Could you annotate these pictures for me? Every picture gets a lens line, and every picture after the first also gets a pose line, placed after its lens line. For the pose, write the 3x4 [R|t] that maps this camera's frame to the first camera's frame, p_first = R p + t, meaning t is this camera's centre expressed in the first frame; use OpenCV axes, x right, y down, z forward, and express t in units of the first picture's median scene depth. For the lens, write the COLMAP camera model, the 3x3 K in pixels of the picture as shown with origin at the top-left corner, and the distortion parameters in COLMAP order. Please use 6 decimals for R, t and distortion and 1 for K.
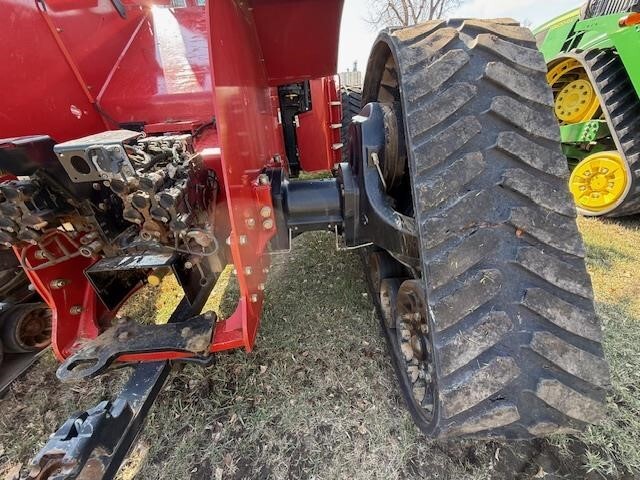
lens RADIAL K [[255.4, 0, 318.9], [0, 255.4, 237.5], [0, 0, 1]] dist [0.000508, -0.000745]
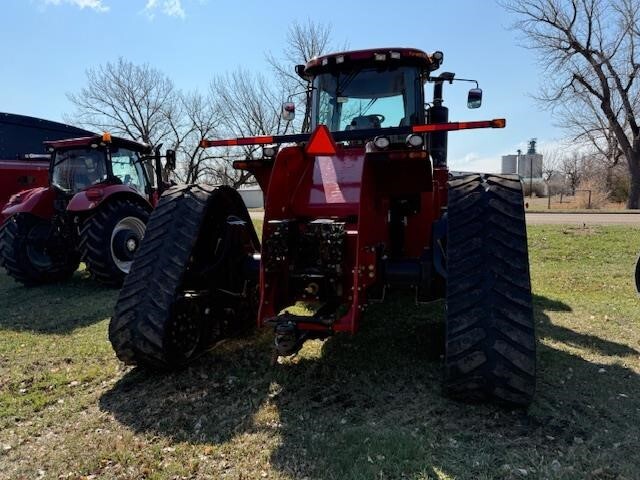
lens RADIAL K [[467.6, 0, 320.2], [0, 467.6, 239.8], [0, 0, 1]] dist [0.005384, -0.004822]
pose [[0.953242, 0.070139, -0.293955, 0.508022], [-0.176092, 0.919419, -0.351654, 1.233083], [0.245603, 0.386975, 0.888780, -2.667055]]
